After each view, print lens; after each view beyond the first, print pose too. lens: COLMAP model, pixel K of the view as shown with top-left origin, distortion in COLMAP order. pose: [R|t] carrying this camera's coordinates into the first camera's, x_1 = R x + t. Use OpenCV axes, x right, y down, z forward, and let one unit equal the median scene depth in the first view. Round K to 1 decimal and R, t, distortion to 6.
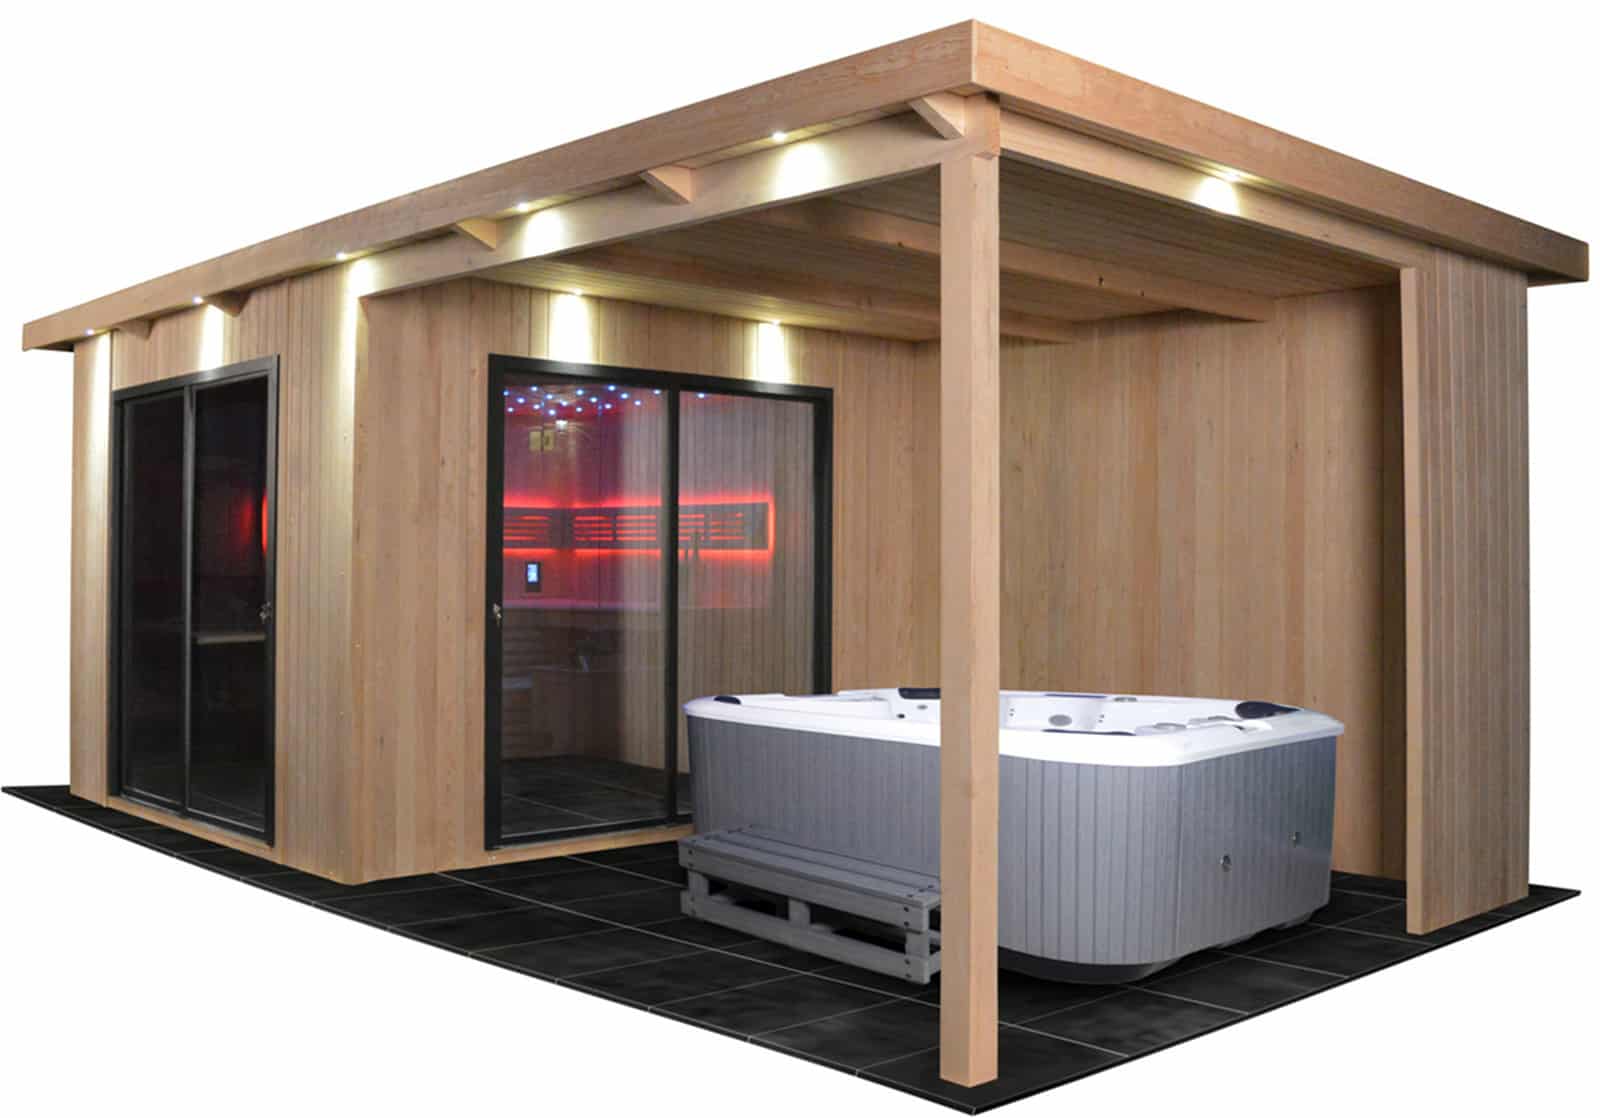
lens RADIAL K [[1533.7, 0, 800.0], [0, 1533.7, 559.0], [0, 0, 1]] dist [0.002878, 0.009621]
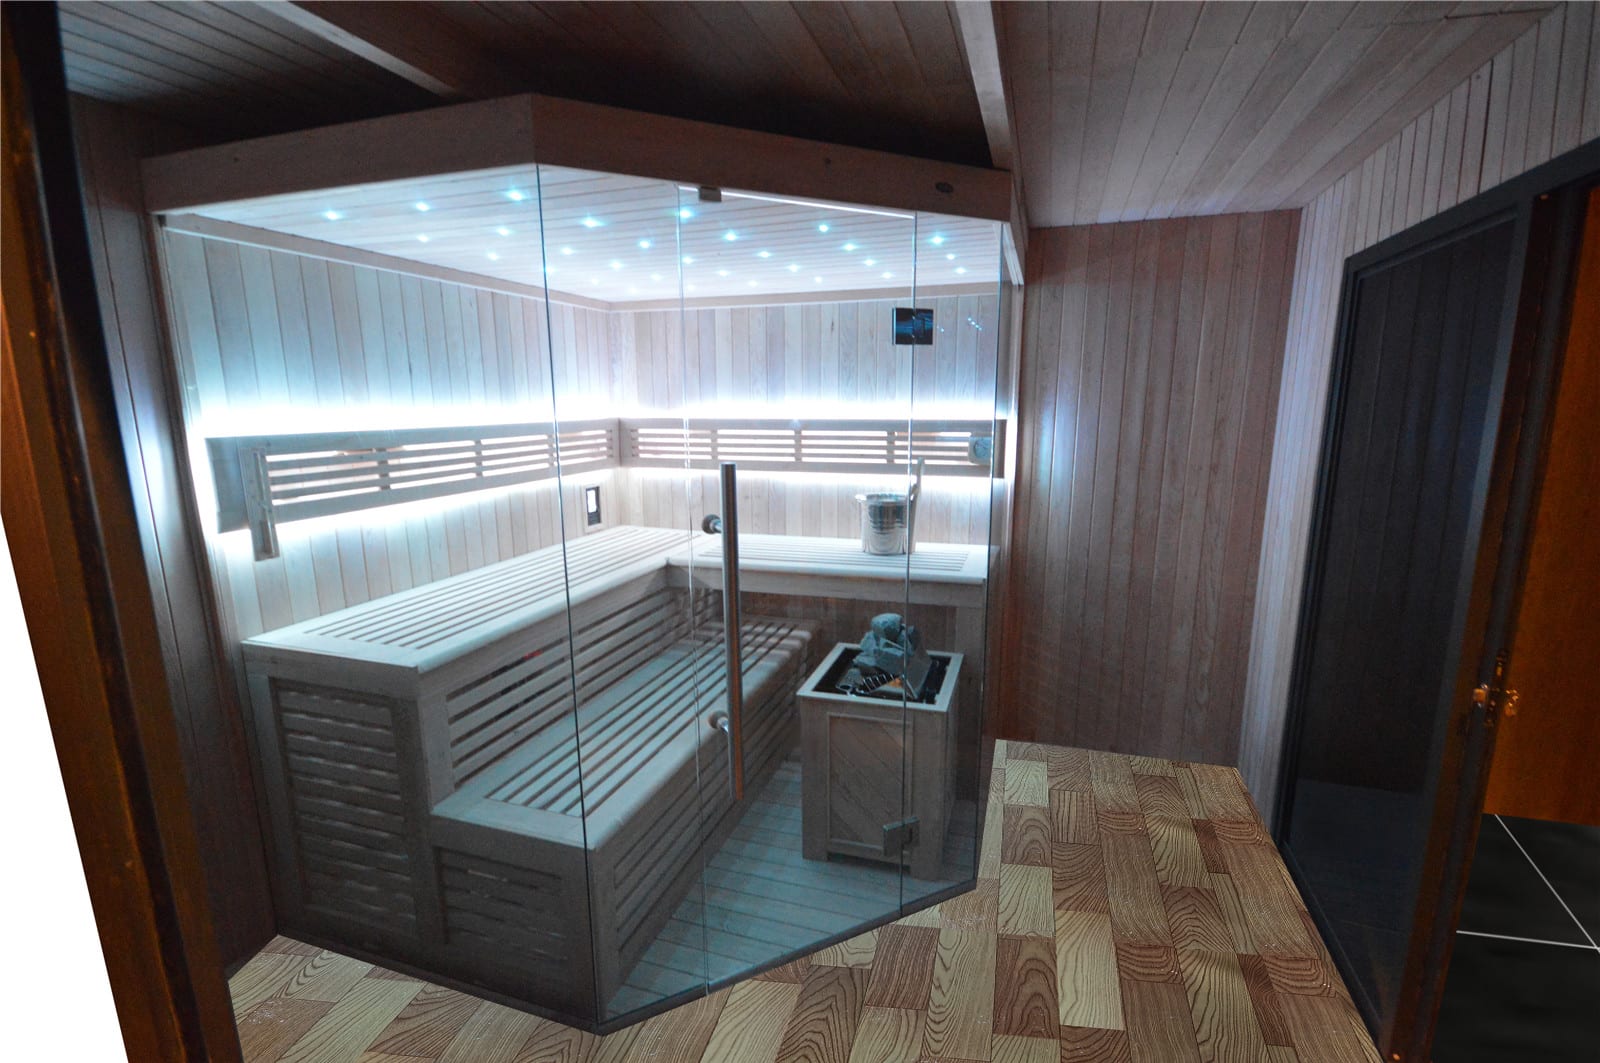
lens RADIAL K [[738.5, 0, 798.7], [0, 738.5, 550.7], [0, 0, 1]] dist [-0.001406, -0.000090]
pose [[0.885504, -0.102580, 0.453167, -0.258307], [0.013042, 0.980428, 0.196448, -0.040262], [-0.464449, -0.168045, 0.869510, 0.610801]]
